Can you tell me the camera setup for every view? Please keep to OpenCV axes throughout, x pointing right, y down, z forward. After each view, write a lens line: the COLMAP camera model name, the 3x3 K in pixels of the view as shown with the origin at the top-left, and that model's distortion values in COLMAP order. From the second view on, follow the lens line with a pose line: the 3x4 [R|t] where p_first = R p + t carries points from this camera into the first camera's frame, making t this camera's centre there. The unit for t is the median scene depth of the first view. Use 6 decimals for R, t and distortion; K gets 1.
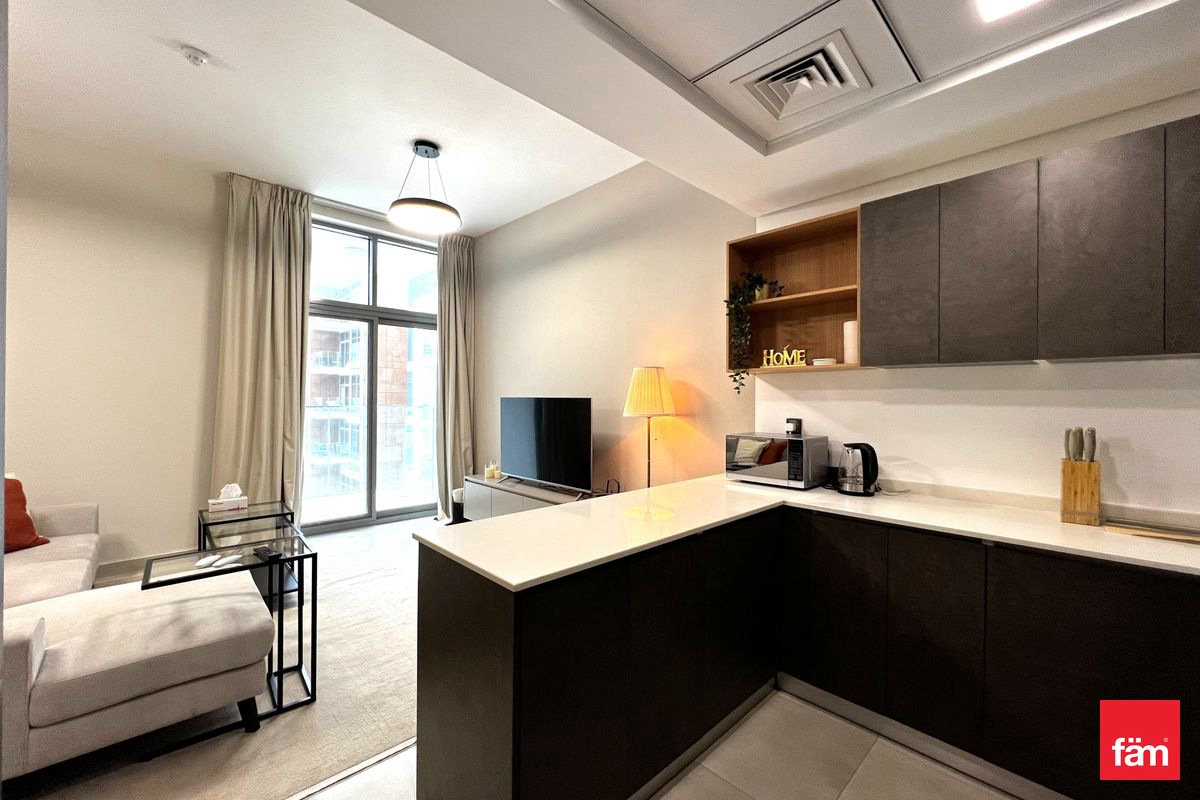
lens RADIAL K [[479.9, 0, 600.0], [0, 479.9, 400.0], [0, 0, 1]] dist [0.000830, 0.000212]
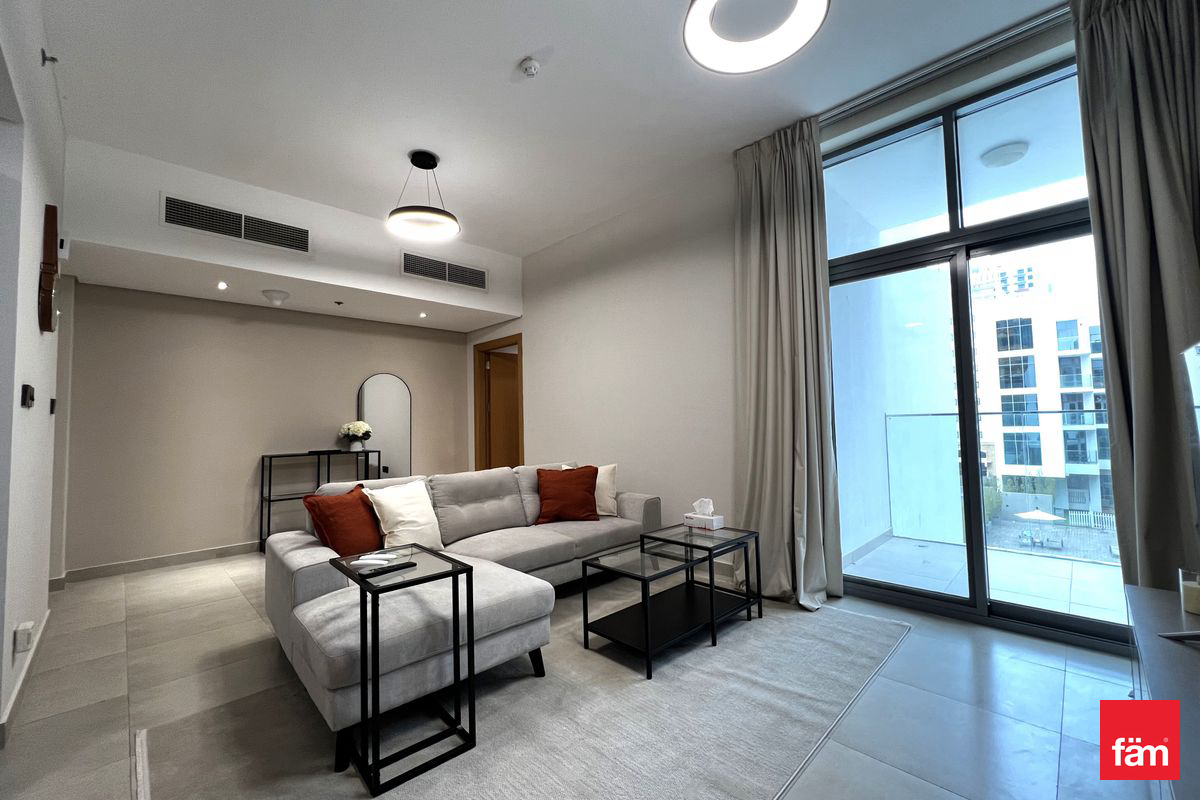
lens RADIAL K [[479.9, 0, 600.0], [0, 479.9, 400.0], [0, 0, 1]] dist [0.000830, 0.000212]
pose [[0.024425, -0.059150, -0.997950, 0.153481], [0.022015, 0.998038, -0.058616, 0.061254], [0.999459, -0.020538, 0.025680, 1.120913]]
